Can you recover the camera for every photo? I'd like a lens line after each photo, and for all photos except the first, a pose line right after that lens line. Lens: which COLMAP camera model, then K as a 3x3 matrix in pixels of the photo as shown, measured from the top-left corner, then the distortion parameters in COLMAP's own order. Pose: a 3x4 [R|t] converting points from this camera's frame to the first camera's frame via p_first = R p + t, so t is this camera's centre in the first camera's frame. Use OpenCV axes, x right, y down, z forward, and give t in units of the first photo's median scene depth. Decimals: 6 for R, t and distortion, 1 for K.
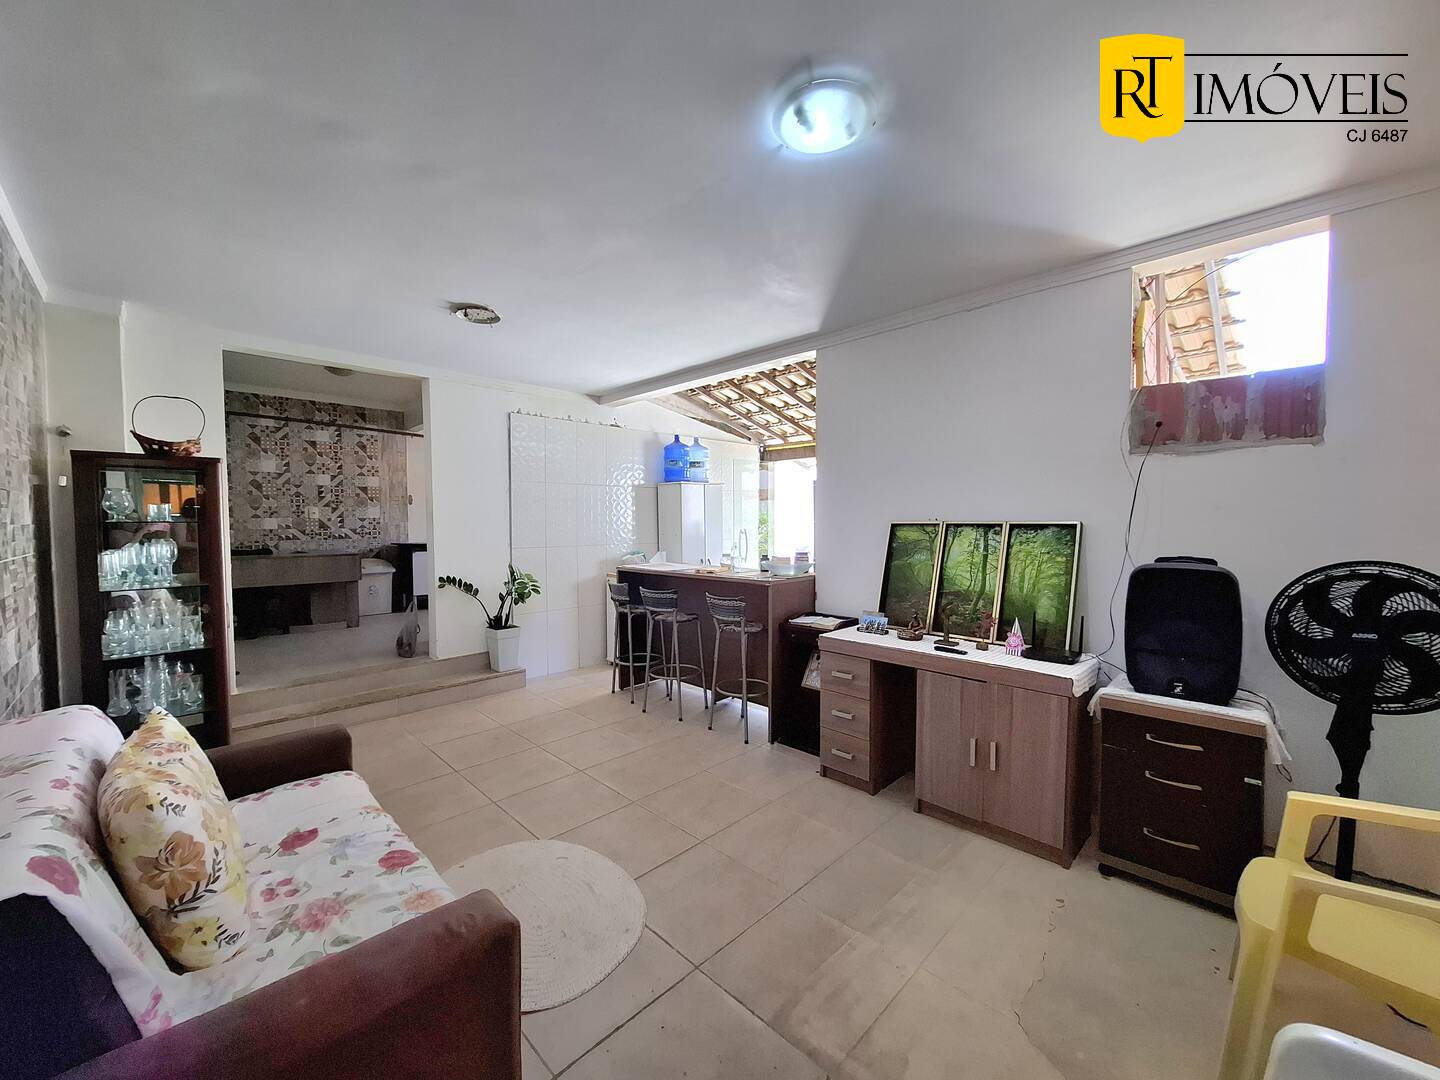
lens RADIAL K [[568.2, 0, 712.6], [0, 568.2, 542.7], [0, 0, 1]] dist [-0.000469, 0.000040]
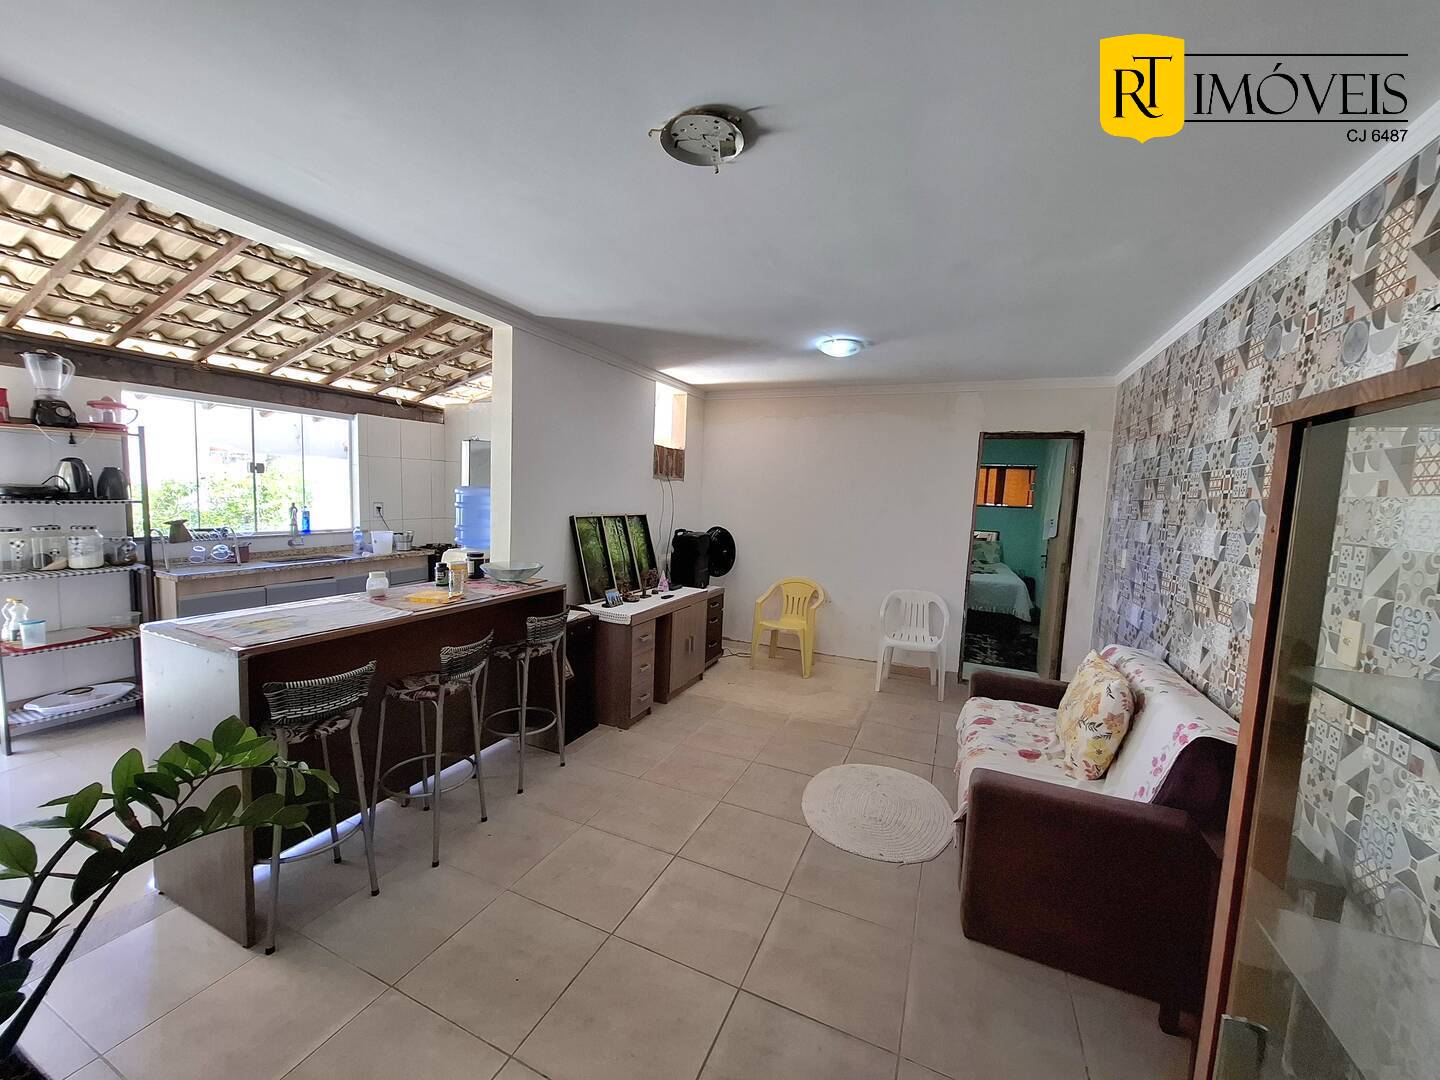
lens RADIAL K [[568.2, 0, 712.6], [0, 568.2, 542.7], [0, 0, 1]] dist [-0.000469, 0.000040]
pose [[-0.362764, -0.092930, 0.927236, -1.093827], [-0.005246, 0.995203, 0.097690, -0.119927], [-0.931866, 0.030574, -0.361511, 1.426731]]
